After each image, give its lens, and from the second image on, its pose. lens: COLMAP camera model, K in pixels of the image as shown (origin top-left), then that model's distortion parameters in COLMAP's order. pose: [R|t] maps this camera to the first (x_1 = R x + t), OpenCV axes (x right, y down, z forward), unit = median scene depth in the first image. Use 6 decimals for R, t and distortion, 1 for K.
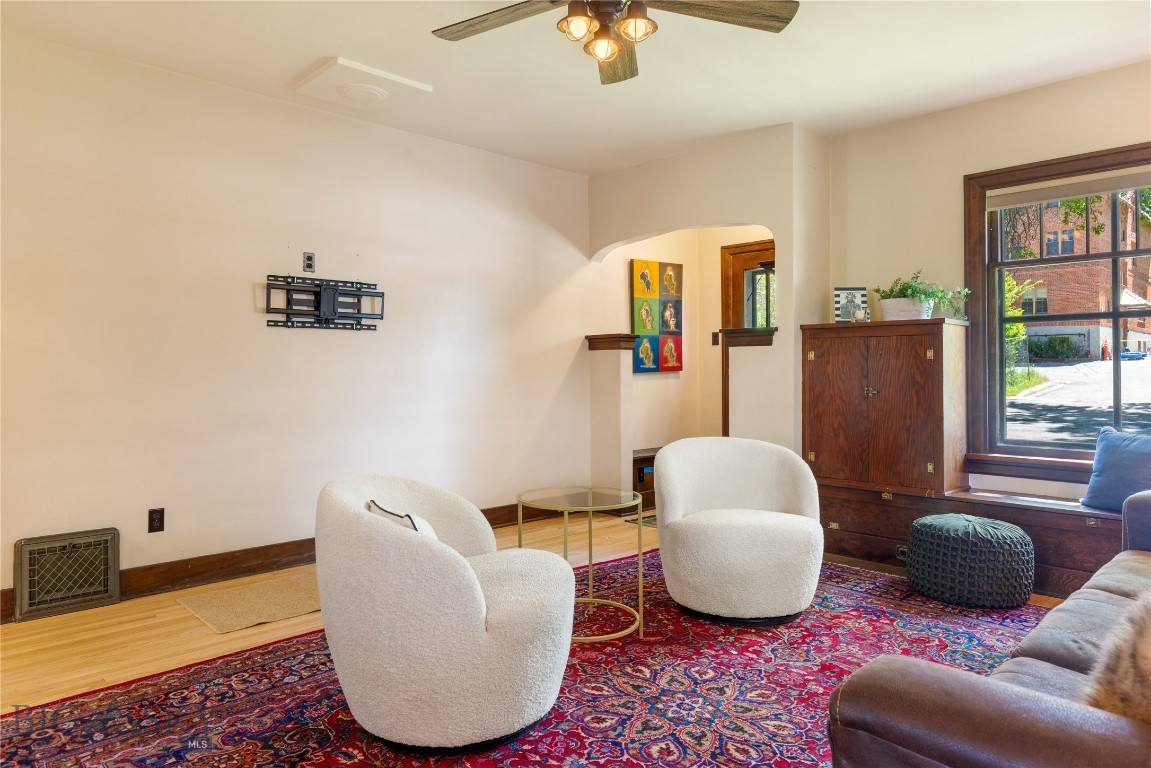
lens RADIAL K [[734.4, 0, 579.0], [0, 734.4, 358.9], [0, 0, 1]] dist [0.008131, 0.000234]
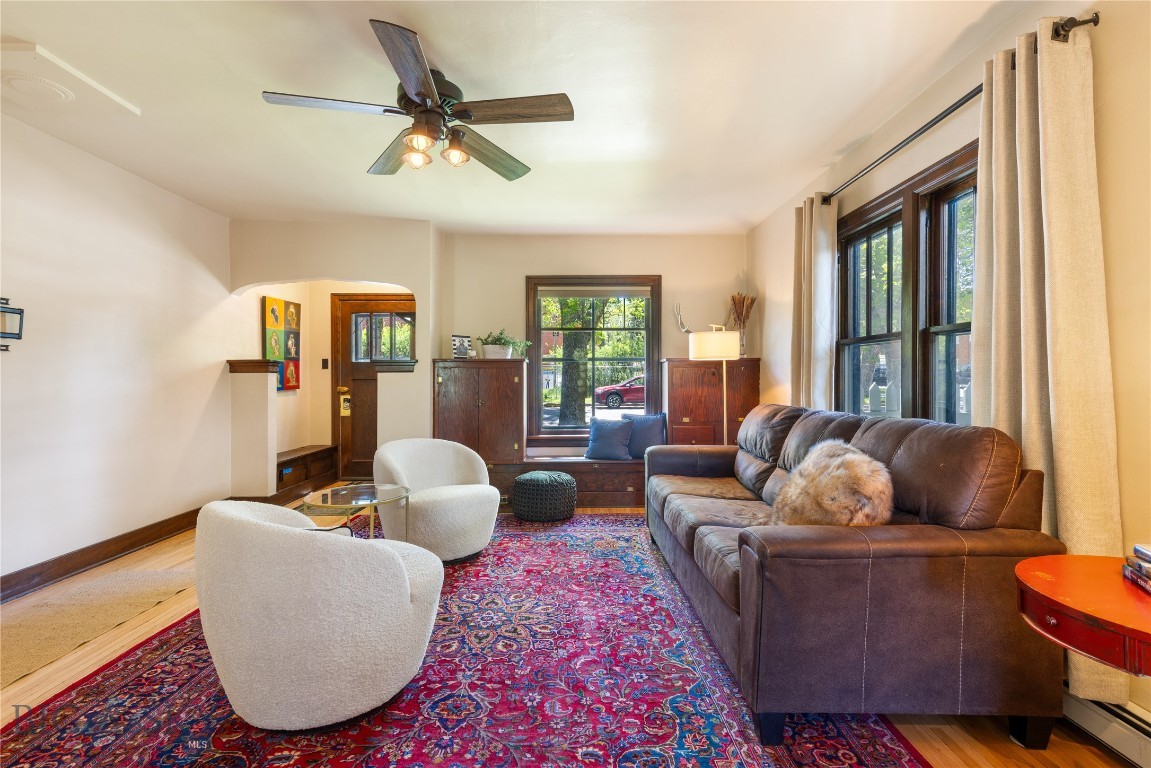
lens RADIAL K [[519.5, 0, 575.3], [0, 519.5, 379.3], [0, 0, 1]] dist [0.010247, -0.001037]
pose [[0.683736, -0.000015, 0.729730, -0.288401], [-0.007228, 0.999951, 0.006794, -0.015301], [-0.729694, -0.009920, 0.683702, 0.079489]]
